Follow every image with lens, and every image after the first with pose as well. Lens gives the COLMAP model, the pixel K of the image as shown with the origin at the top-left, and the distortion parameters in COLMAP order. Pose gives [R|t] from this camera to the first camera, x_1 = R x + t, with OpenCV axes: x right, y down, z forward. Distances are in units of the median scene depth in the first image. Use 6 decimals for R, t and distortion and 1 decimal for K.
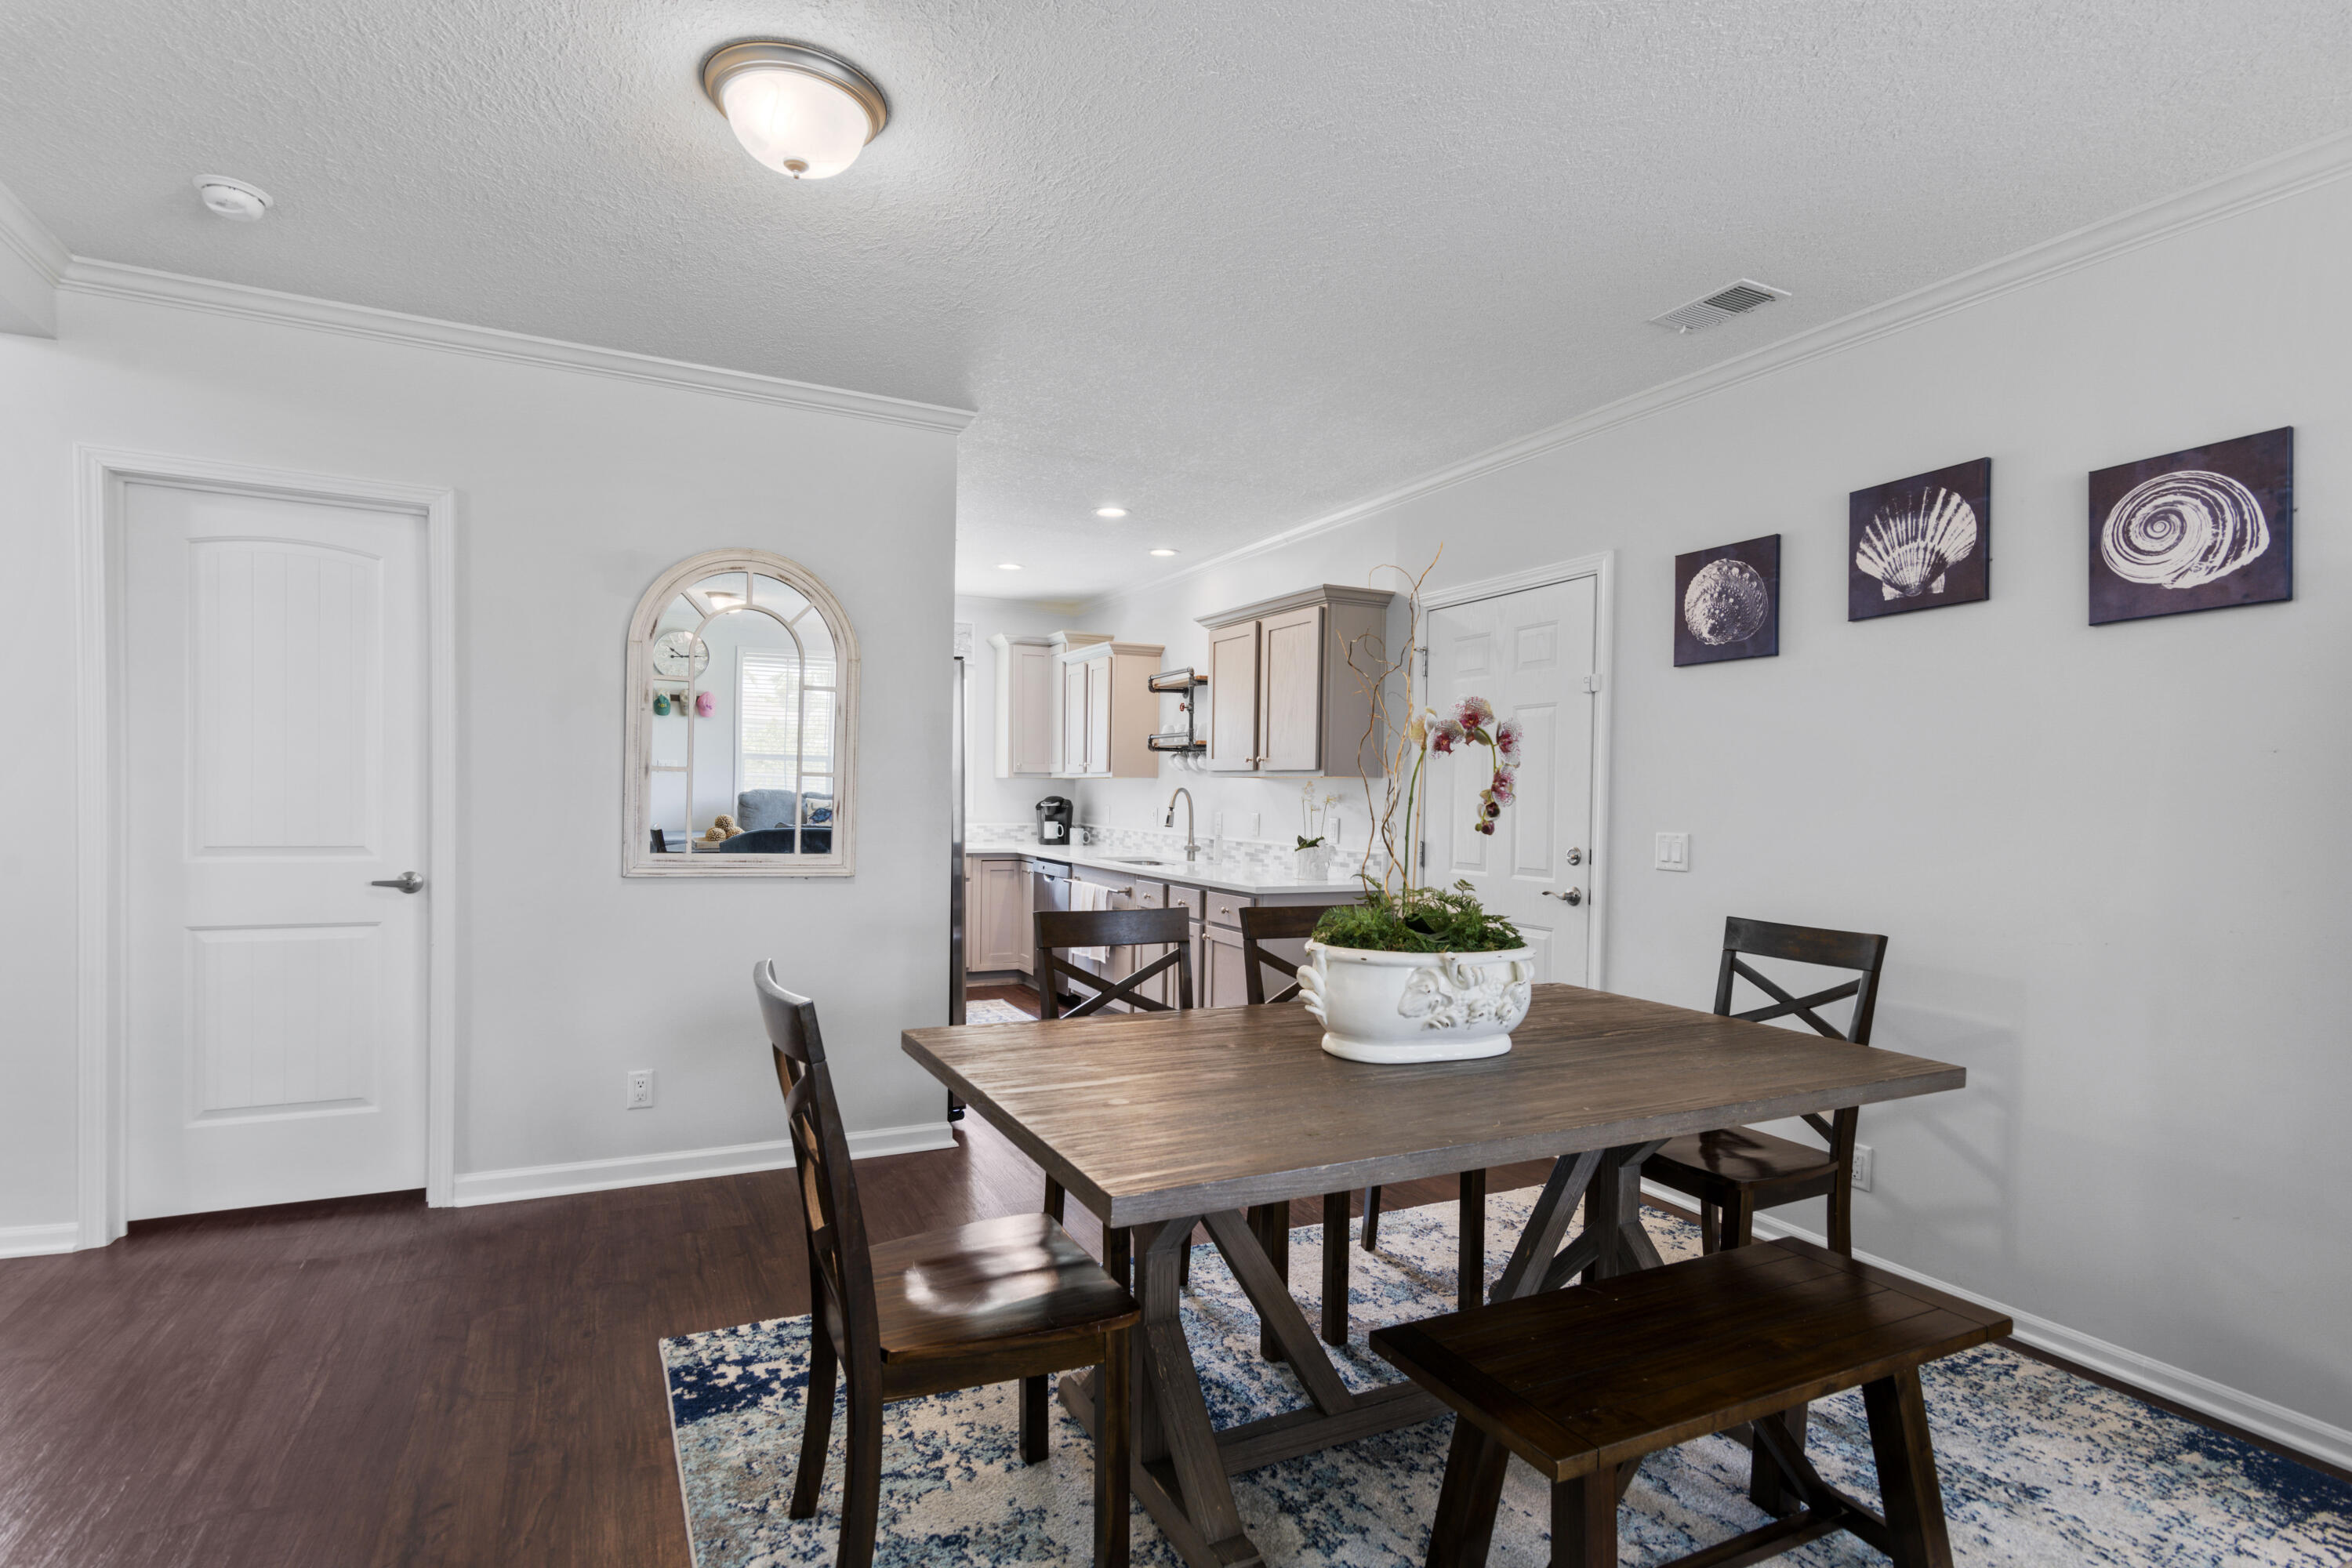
lens RADIAL K [[1156.4, 0, 1177.5], [0, 1156.4, 824.9], [0, 0, 1]] dist [0.003350, 0.000412]
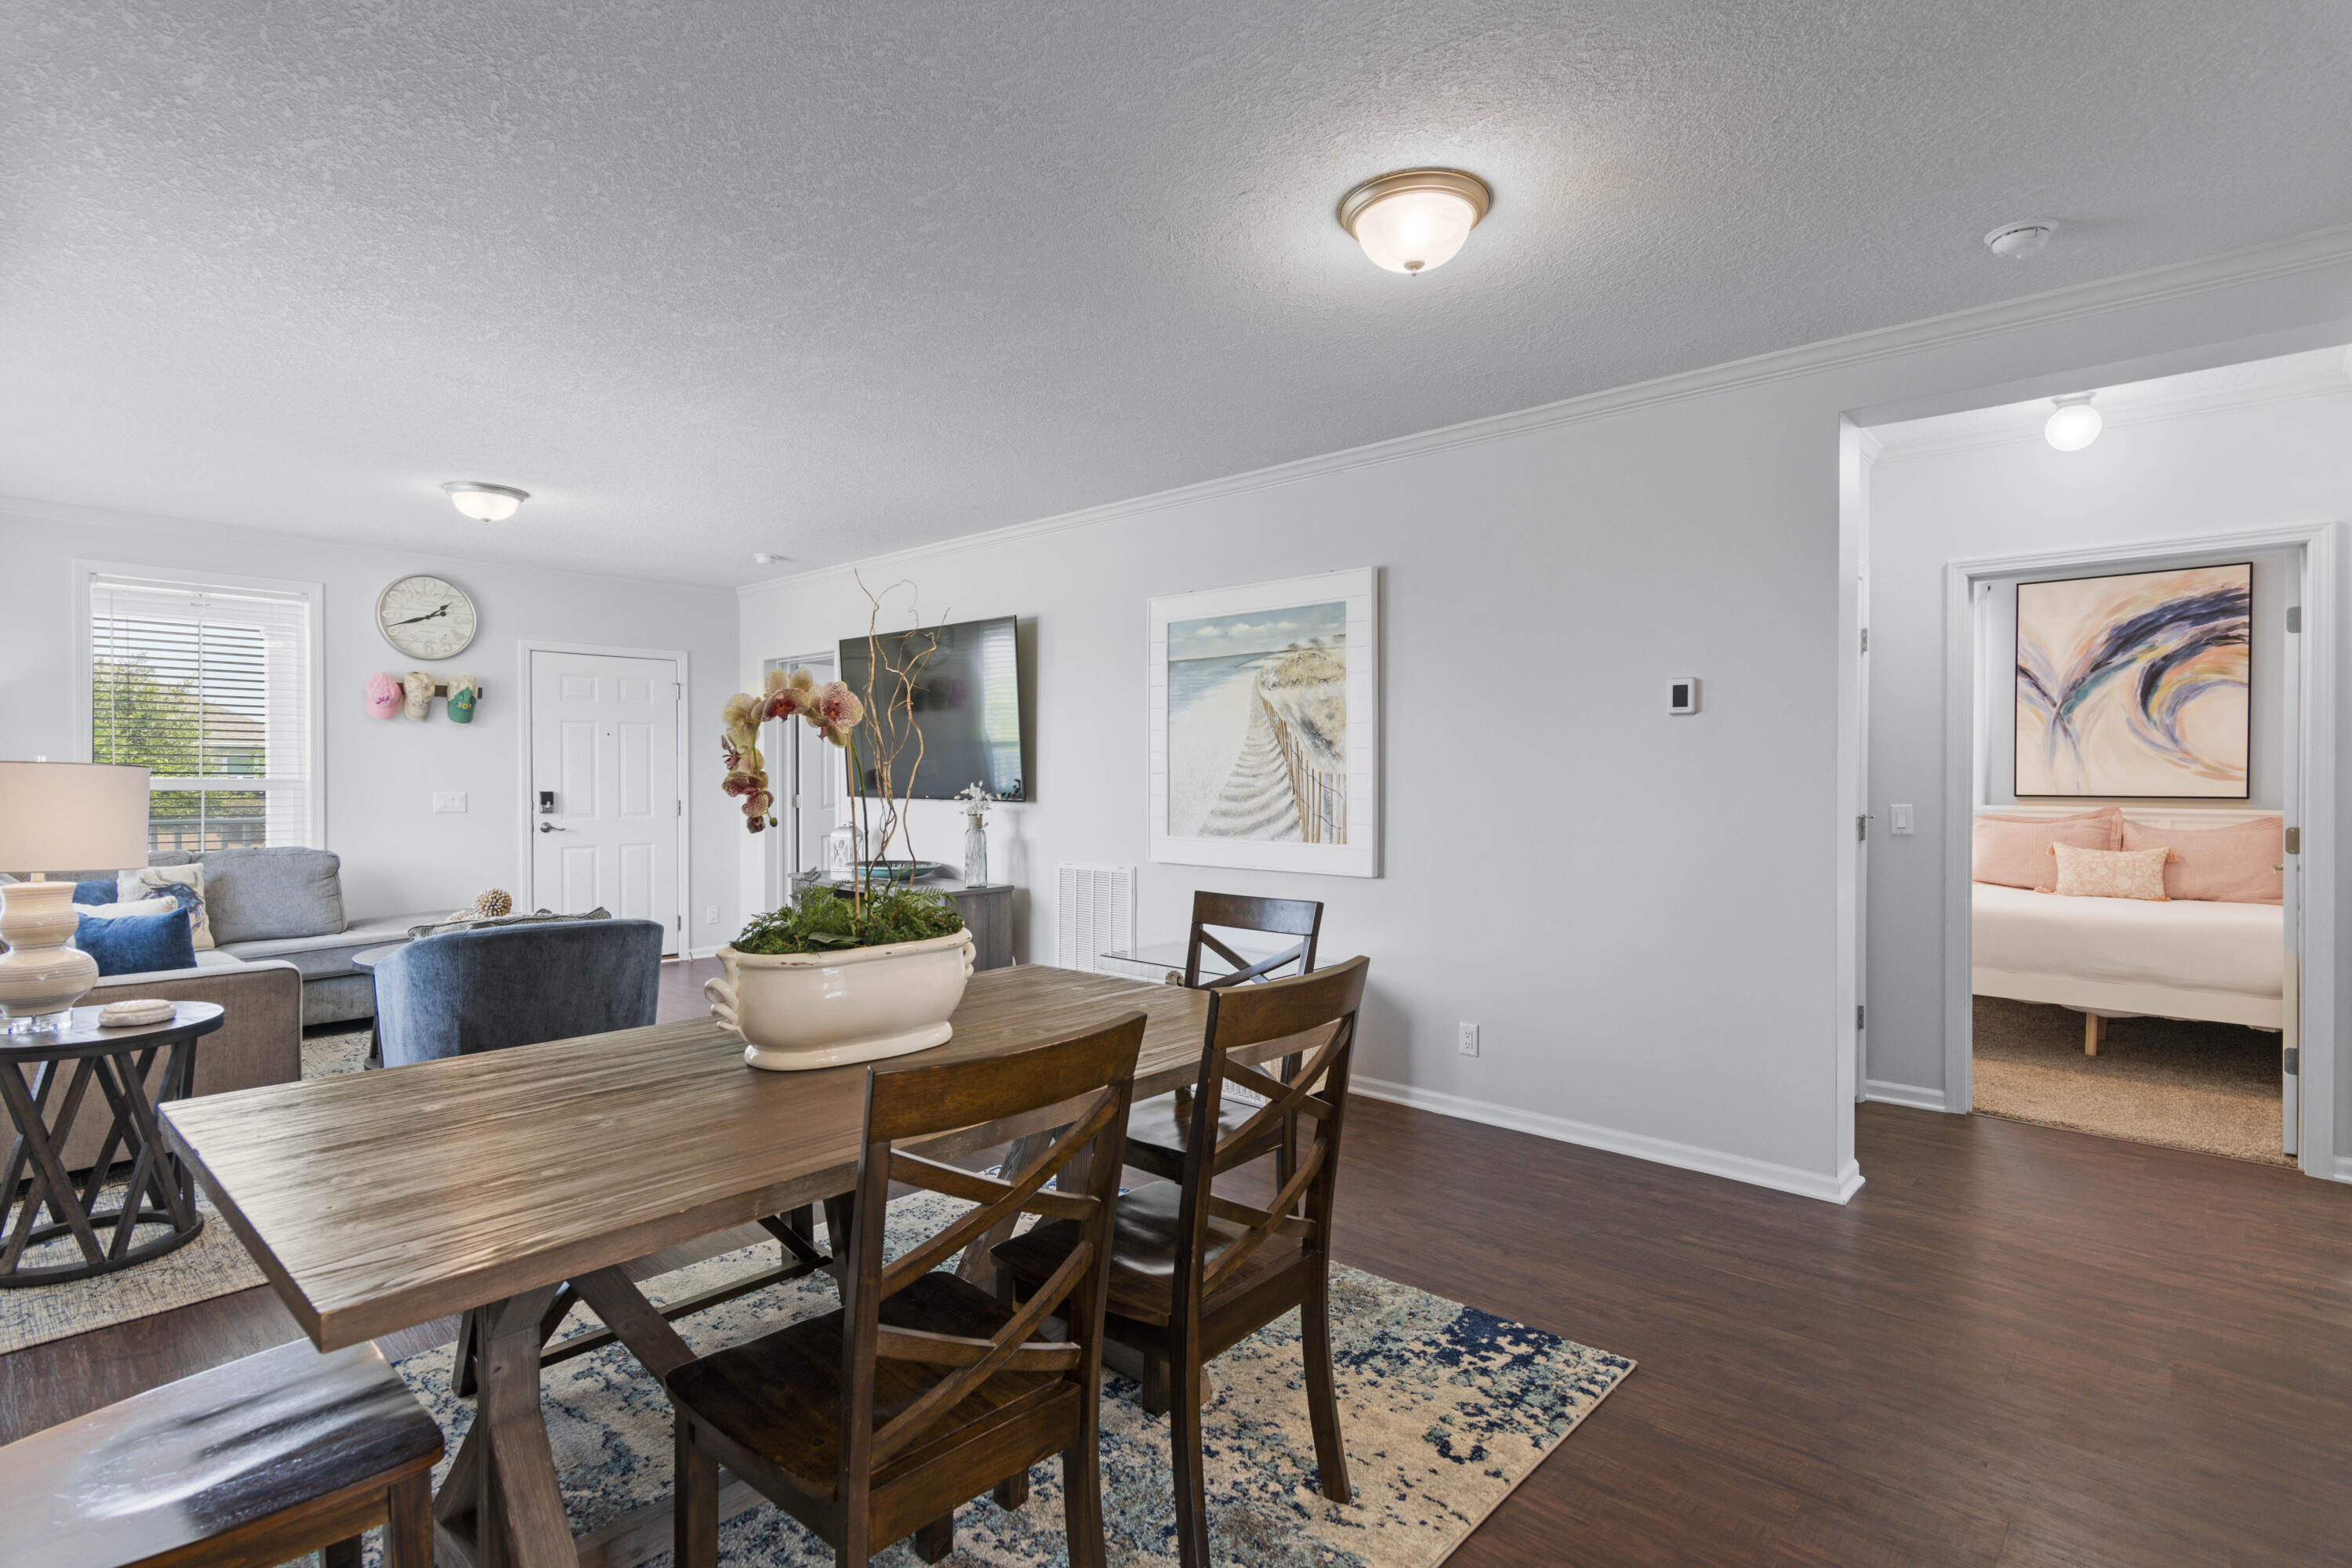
lens RADIAL K [[1141.8, 0, 1173.1], [0, 1141.8, 783.0], [0, 0, 1]] dist [0.003606, -0.000770]
pose [[-0.934758, -0.017942, -0.354833, 0.163332], [-0.028998, 0.999245, 0.025862, -0.032033], [0.354101, 0.034464, -0.934572, 1.083437]]
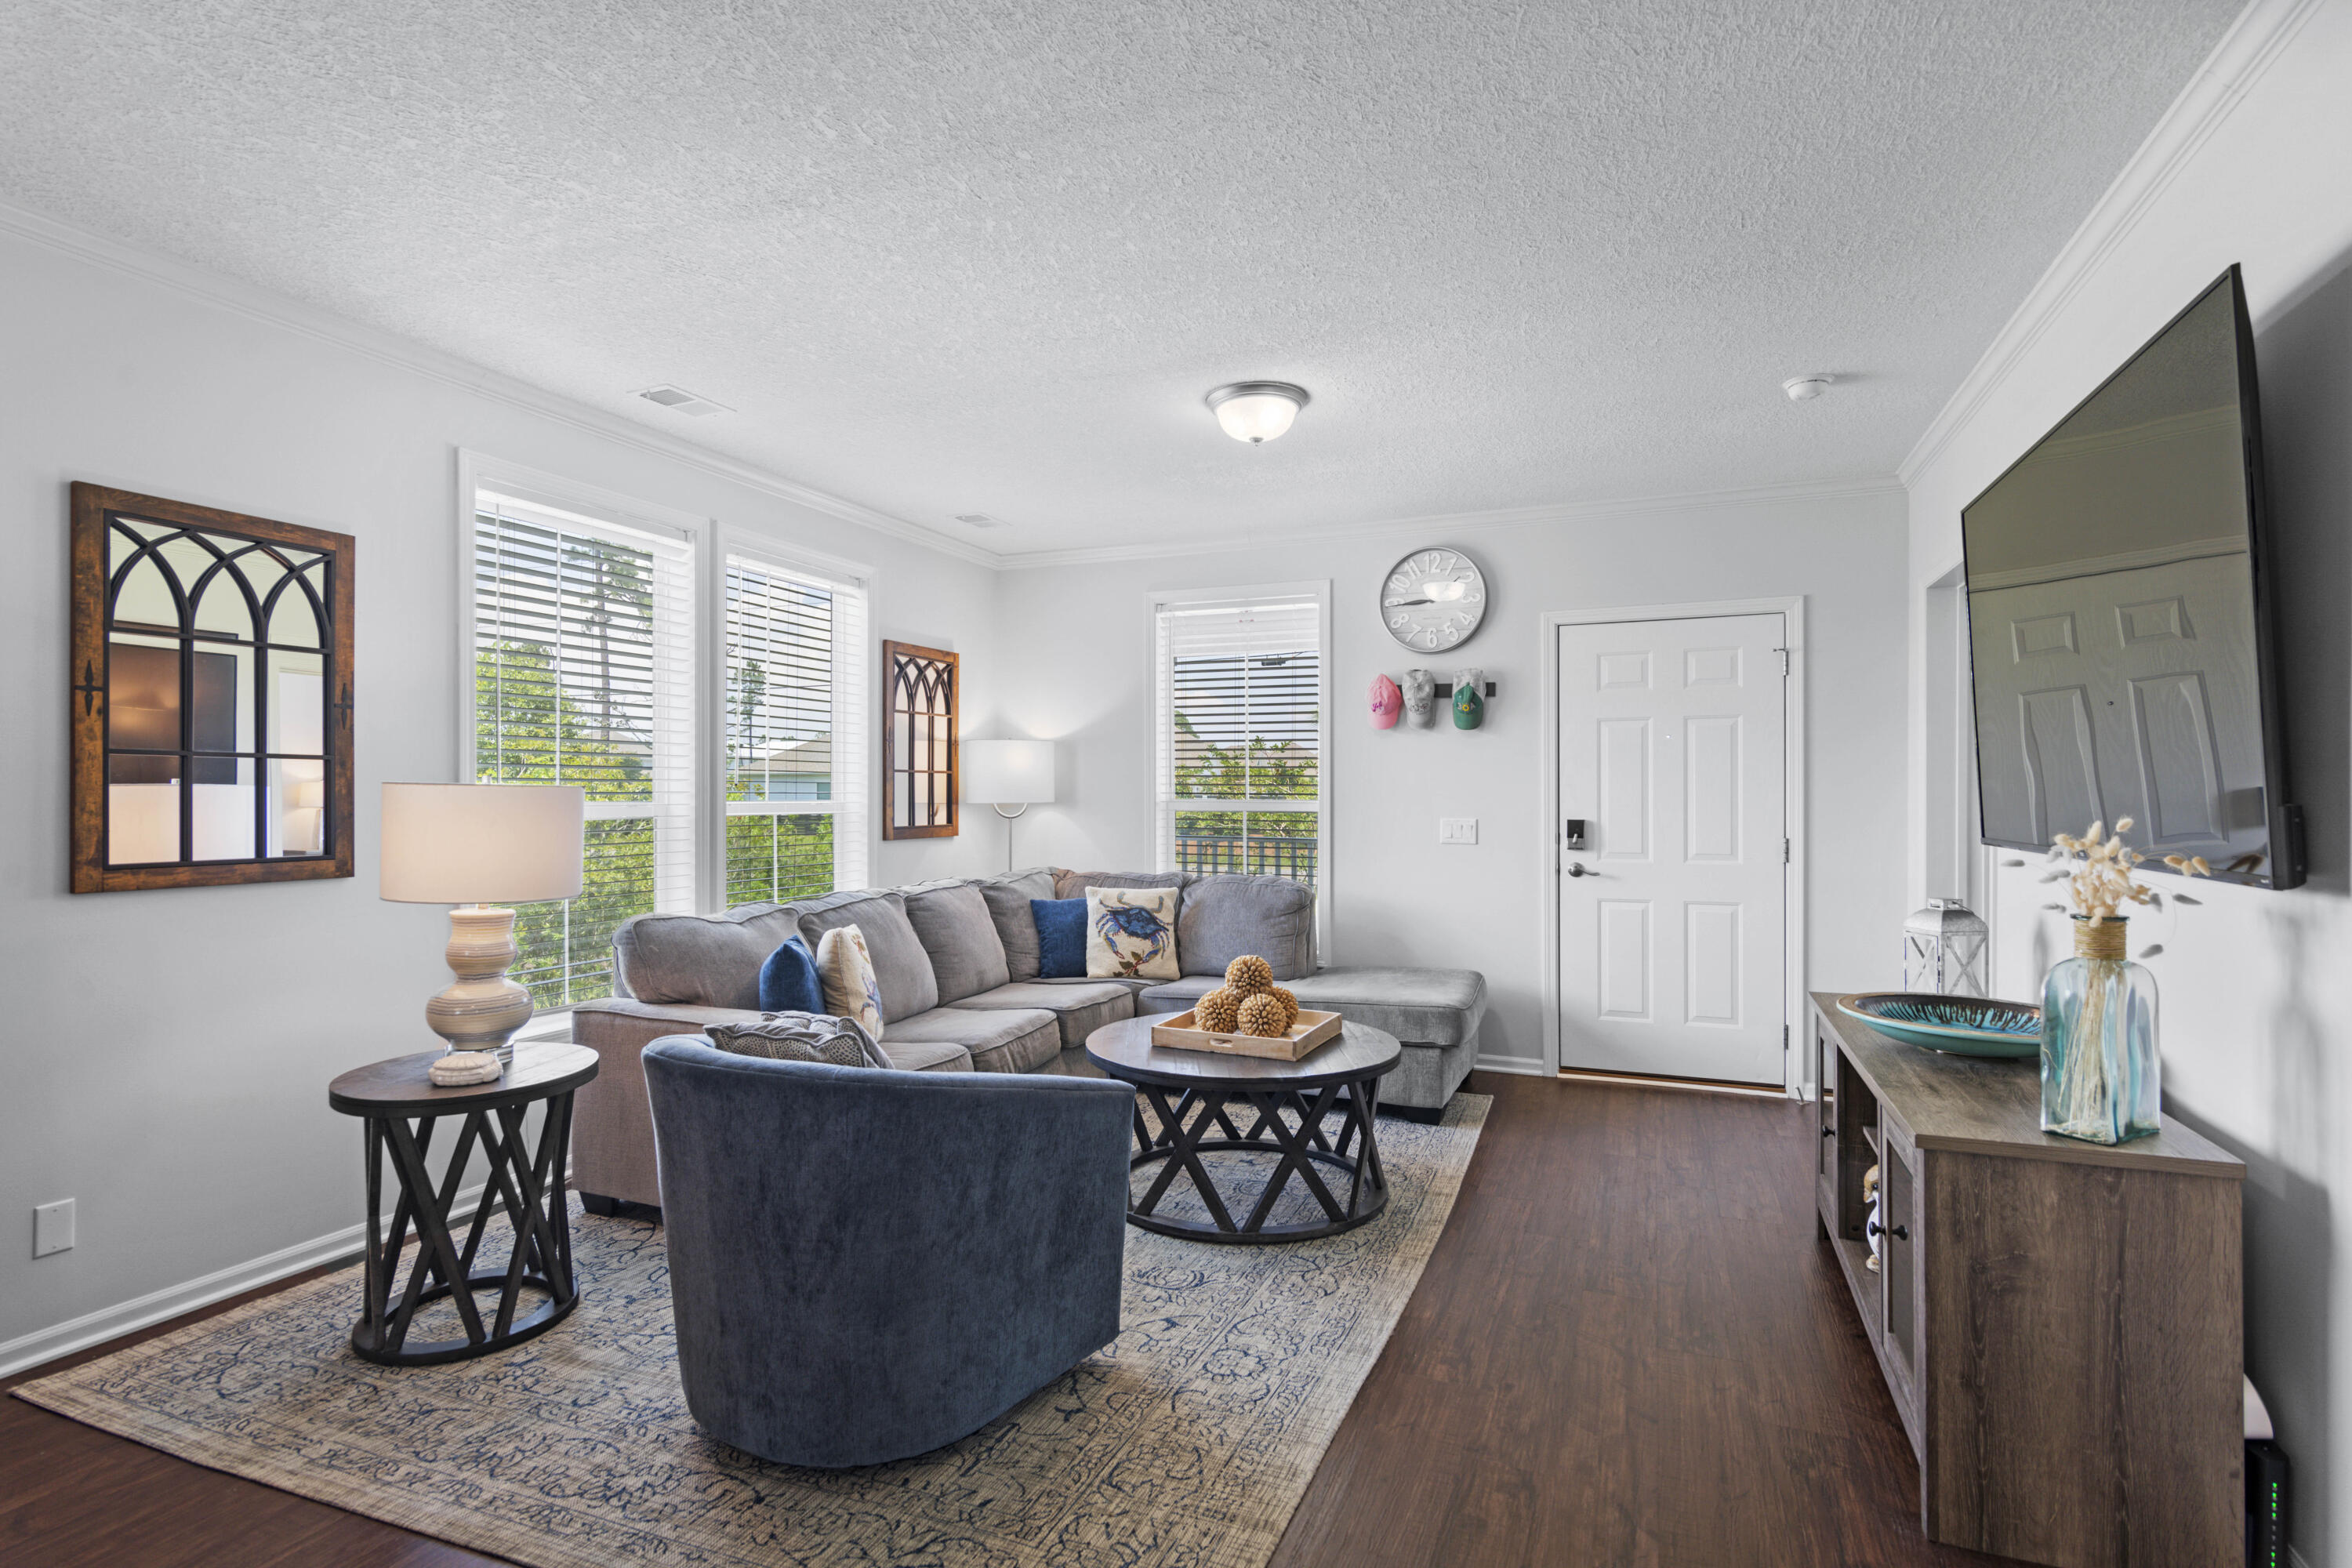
lens RADIAL K [[1146.8, 0, 1174.7], [0, 1146.8, 795.0], [0, 0, 1]] dist [0.003067, 0.000400]
pose [[-0.652032, -0.021506, 0.757886, -0.220334], [0.005865, 0.999425, 0.033406, -0.017783], [-0.758169, 0.026227, -0.651531, 0.273424]]
